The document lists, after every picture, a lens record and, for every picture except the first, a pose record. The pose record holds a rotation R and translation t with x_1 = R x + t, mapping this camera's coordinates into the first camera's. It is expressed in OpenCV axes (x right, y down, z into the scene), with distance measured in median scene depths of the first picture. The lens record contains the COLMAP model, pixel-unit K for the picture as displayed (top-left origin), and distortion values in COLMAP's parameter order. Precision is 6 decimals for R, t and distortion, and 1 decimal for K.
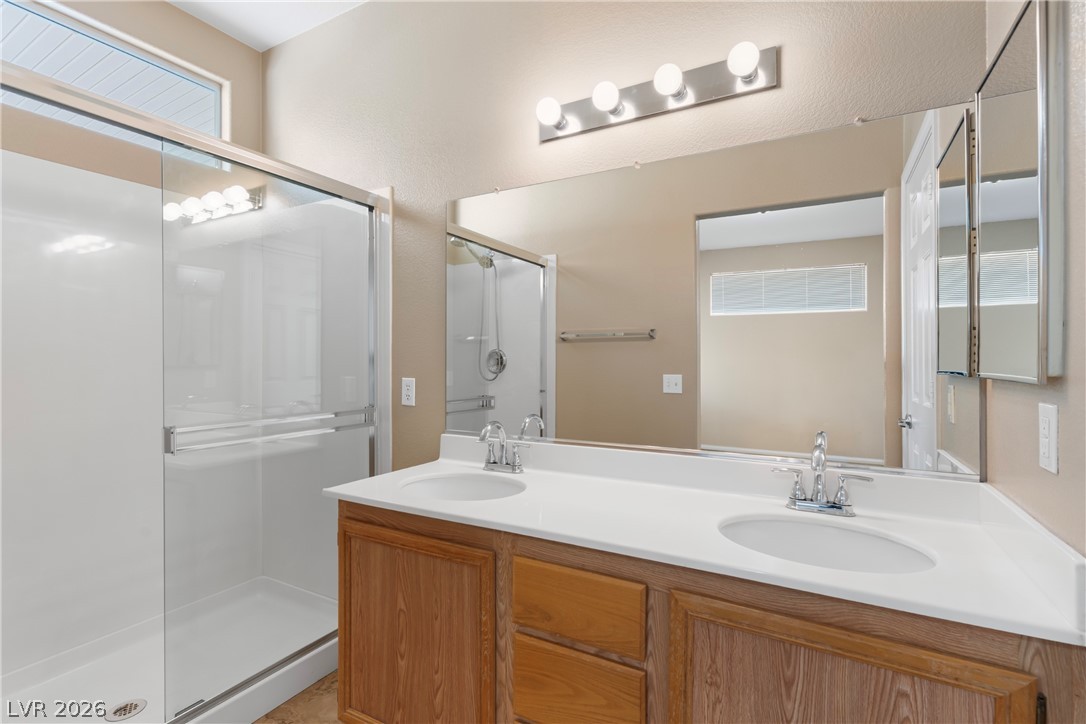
lens RADIAL K [[517.3, 0, 541.6], [0, 517.3, 357.2], [0, 0, 1]] dist [-0.001247, -0.000580]
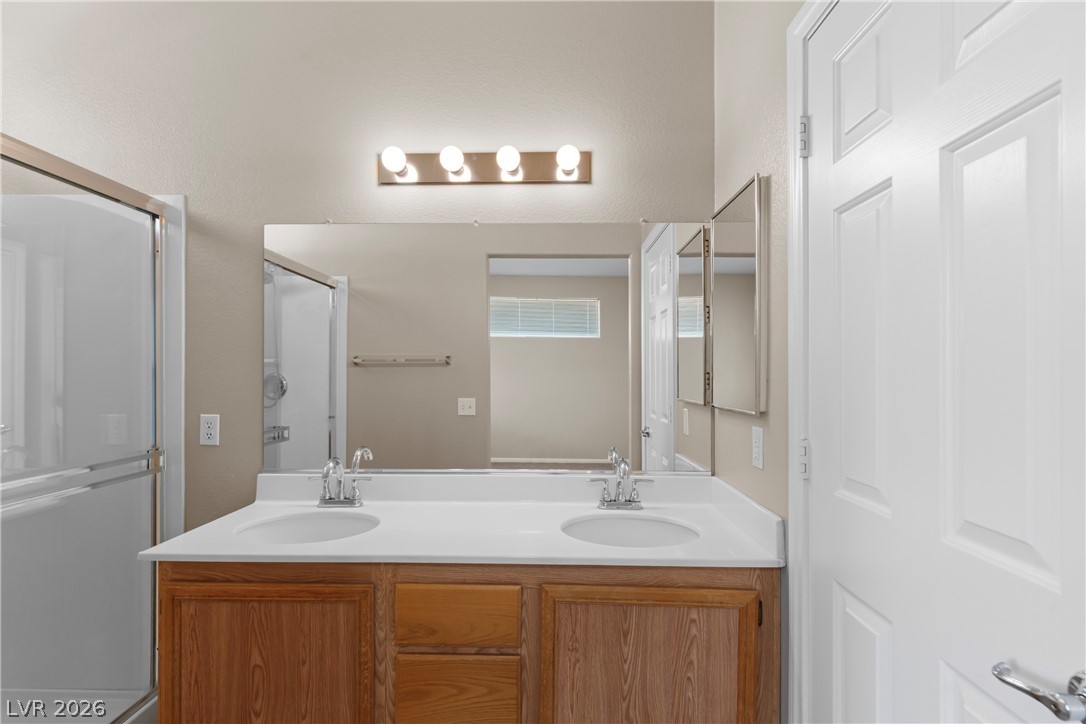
lens RADIAL K [[517.3, 0, 550.7], [0, 517.3, 370.2], [0, 0, 1]] dist [-0.001247, -0.000580]
pose [[0.880136, 0.003665, 0.474707, -0.249526], [-0.003076, 0.999993, -0.002019, -0.055421], [-0.474711, 0.000317, 0.880141, -0.095194]]
